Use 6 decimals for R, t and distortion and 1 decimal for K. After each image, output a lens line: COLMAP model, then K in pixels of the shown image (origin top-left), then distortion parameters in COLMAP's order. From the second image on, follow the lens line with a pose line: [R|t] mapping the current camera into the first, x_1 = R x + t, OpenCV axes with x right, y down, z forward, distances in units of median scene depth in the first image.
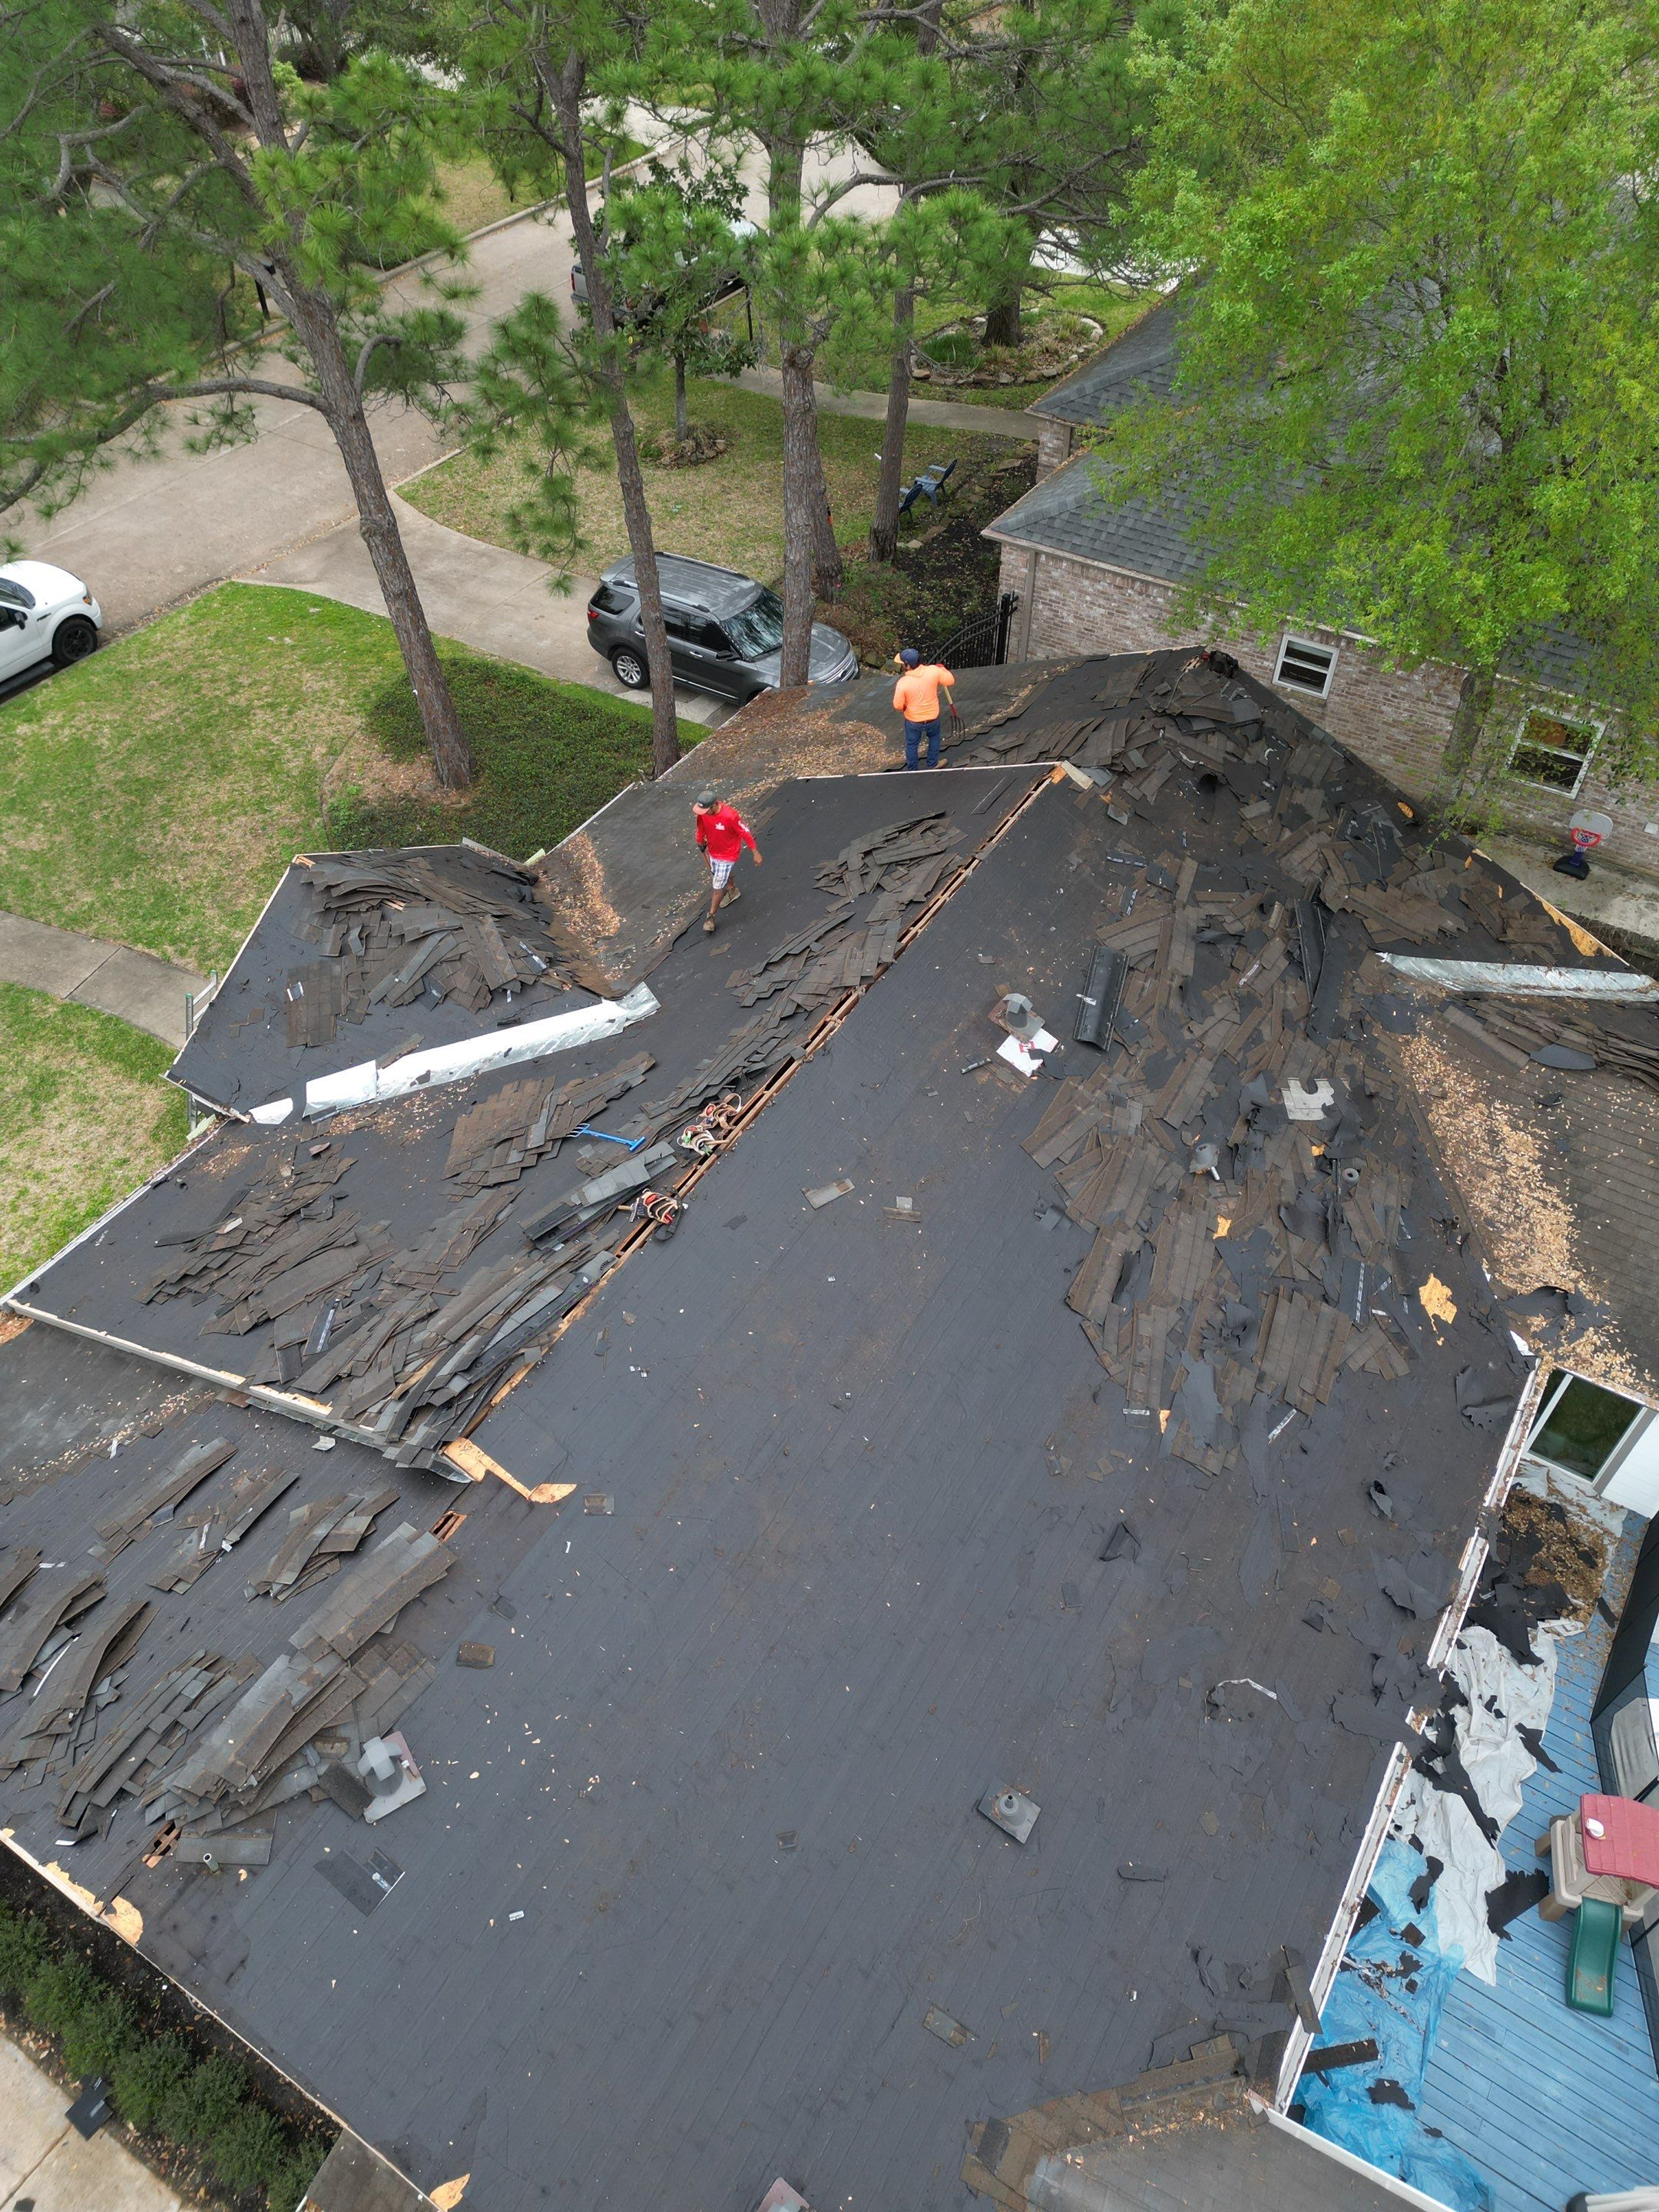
lens RADIAL K [[1664.4, 0, 774.4], [0, 1664.4, 996.8], [0, 0, 1]] dist [0.074876, -0.063106]
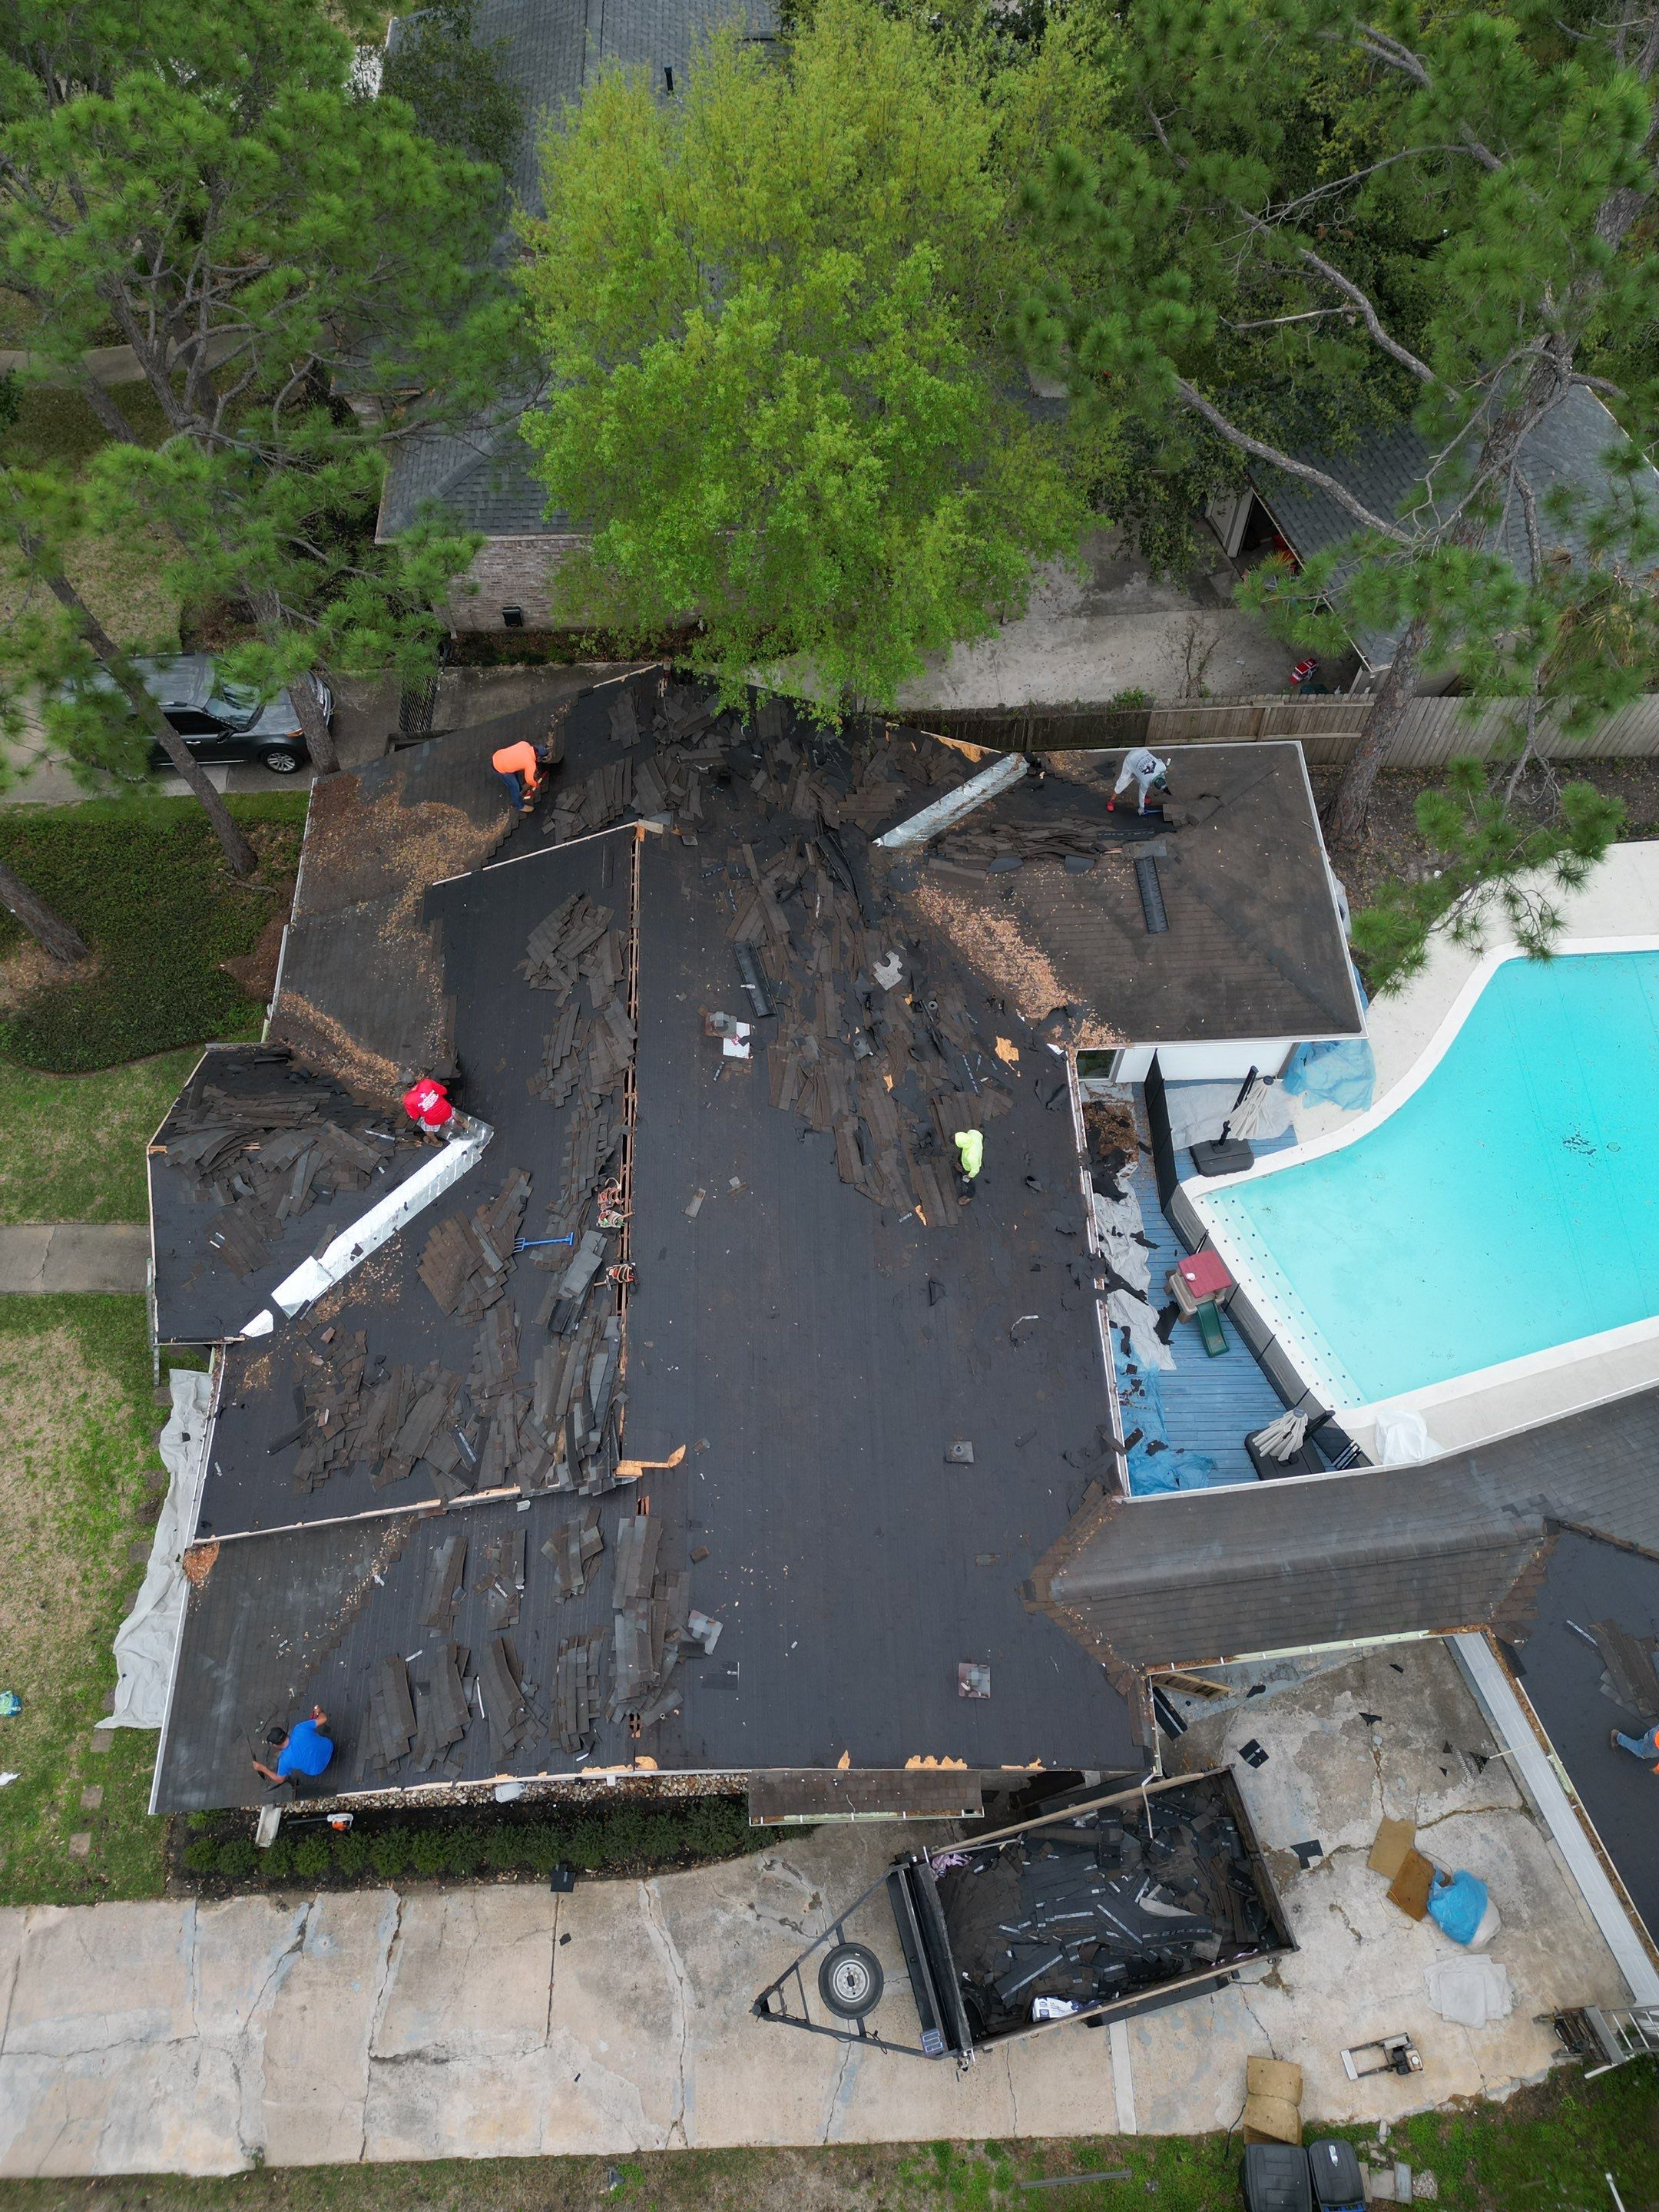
lens RADIAL K [[1553.4, 0, 822.6], [0, 1553.4, 1110.3], [0, 0, 1]] dist [0.116622, -0.146457]
pose [[0.831317, -0.499365, 0.244023, -0.165811], [0.413980, 0.849278, 0.327639, -0.355978], [-0.370854, -0.171351, 0.912746, -0.354363]]
